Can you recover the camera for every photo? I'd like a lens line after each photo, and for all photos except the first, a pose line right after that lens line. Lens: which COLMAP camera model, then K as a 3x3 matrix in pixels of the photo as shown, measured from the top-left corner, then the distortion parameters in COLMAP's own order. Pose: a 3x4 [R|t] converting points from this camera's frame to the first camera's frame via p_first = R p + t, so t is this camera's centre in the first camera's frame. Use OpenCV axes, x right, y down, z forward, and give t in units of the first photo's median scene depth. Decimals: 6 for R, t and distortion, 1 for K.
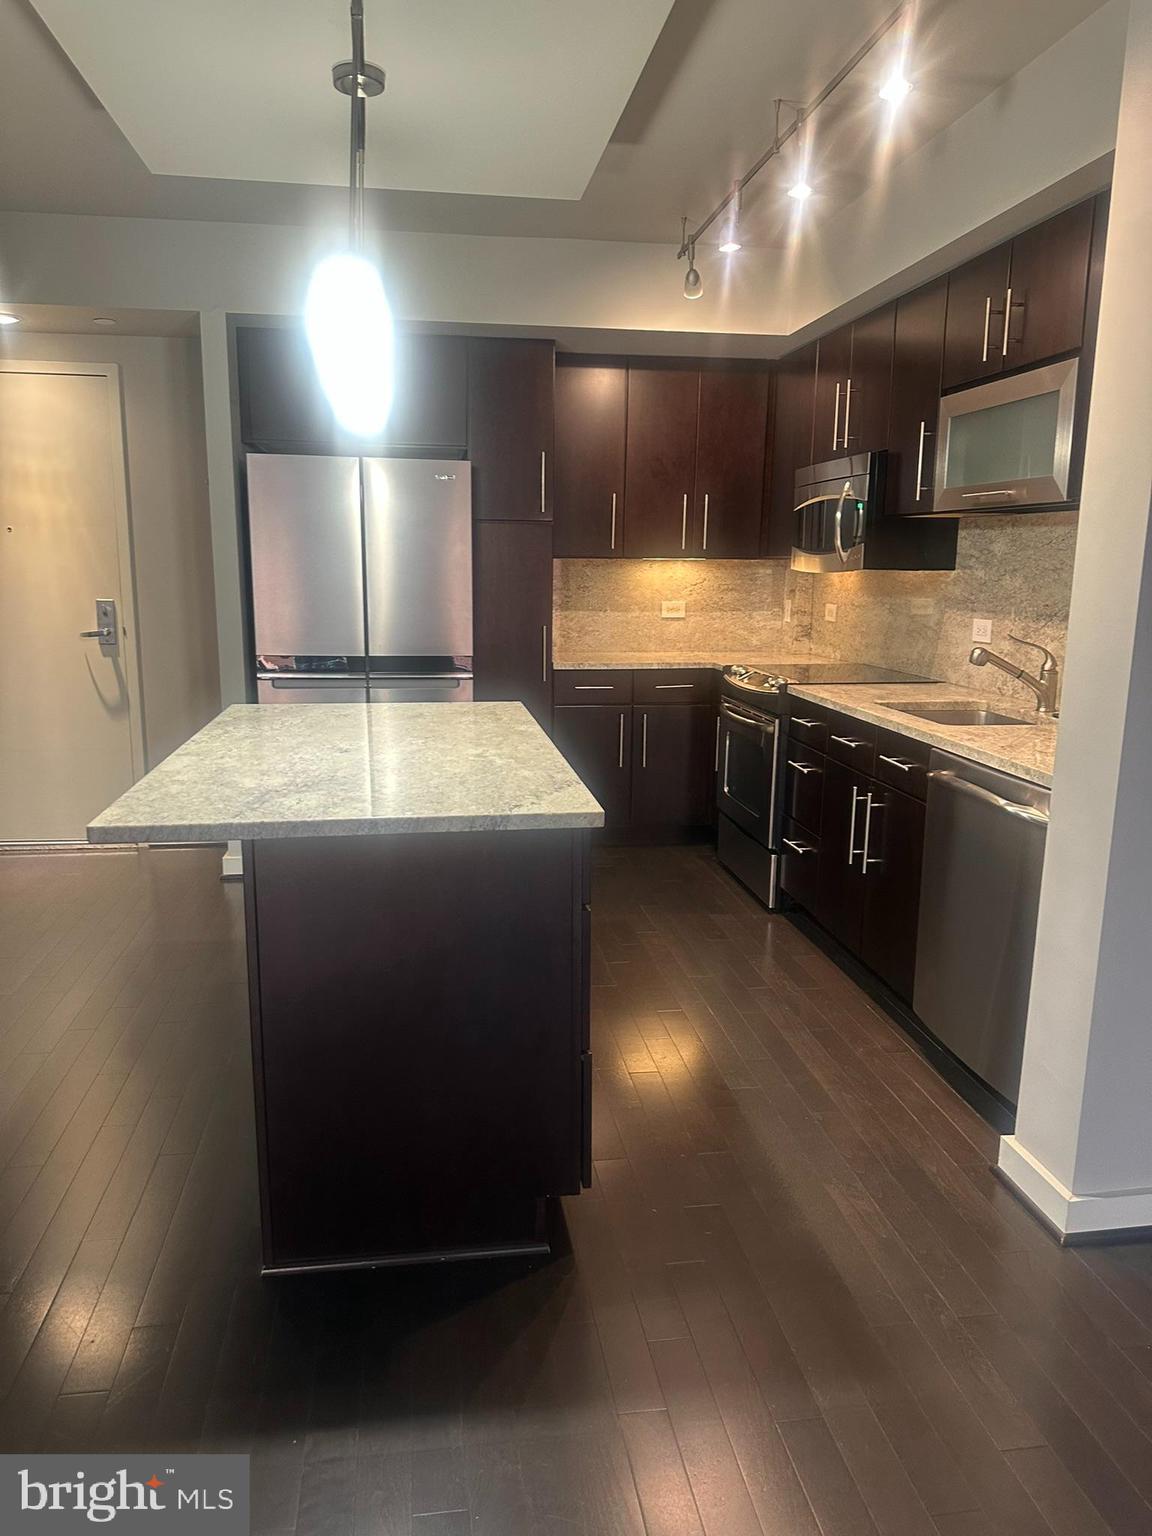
lens RADIAL K [[1100.7, 0, 531.1], [0, 1100.7, 752.9], [0, 0, 1]] dist [0.084284, -0.126876]
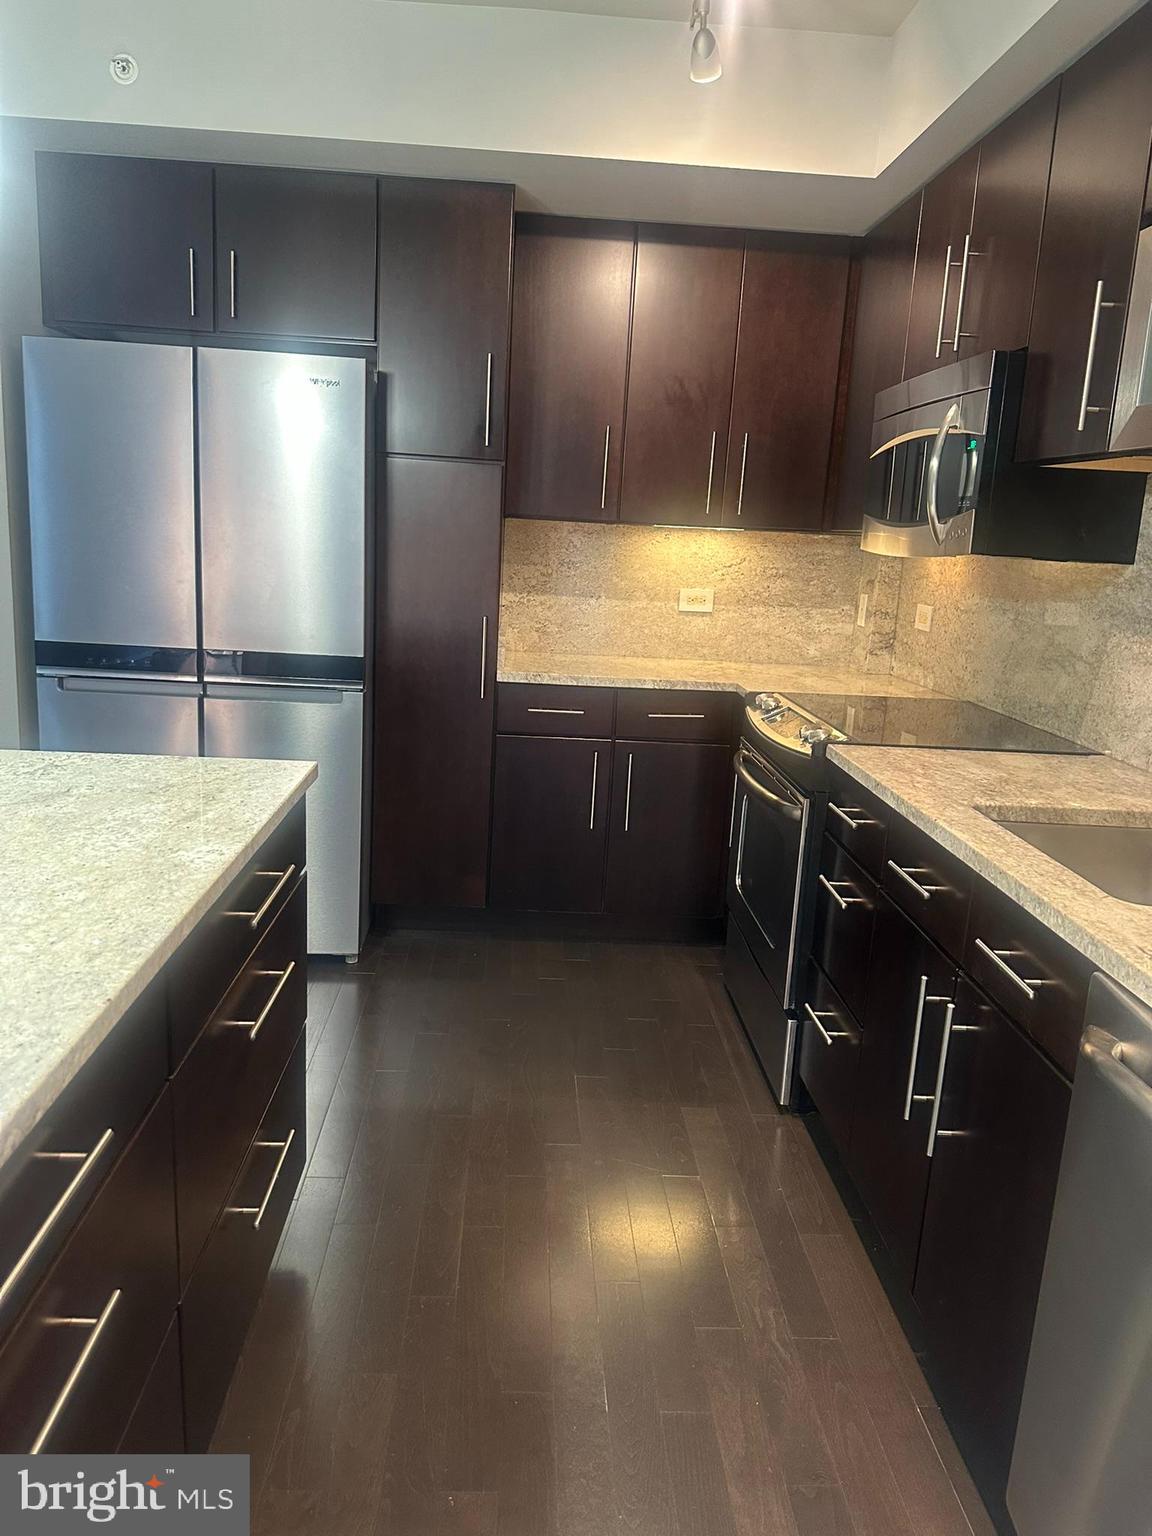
lens RADIAL K [[1100.7, 0, 543.0], [0, 1100.7, 732.1], [0, 0, 1]] dist [0.084284, -0.126876]
pose [[0.994967, 0.061026, -0.079470, 0.108095], [-0.060449, 0.998125, 0.009654, -0.054641], [0.079910, -0.004802, 0.996790, 0.338314]]
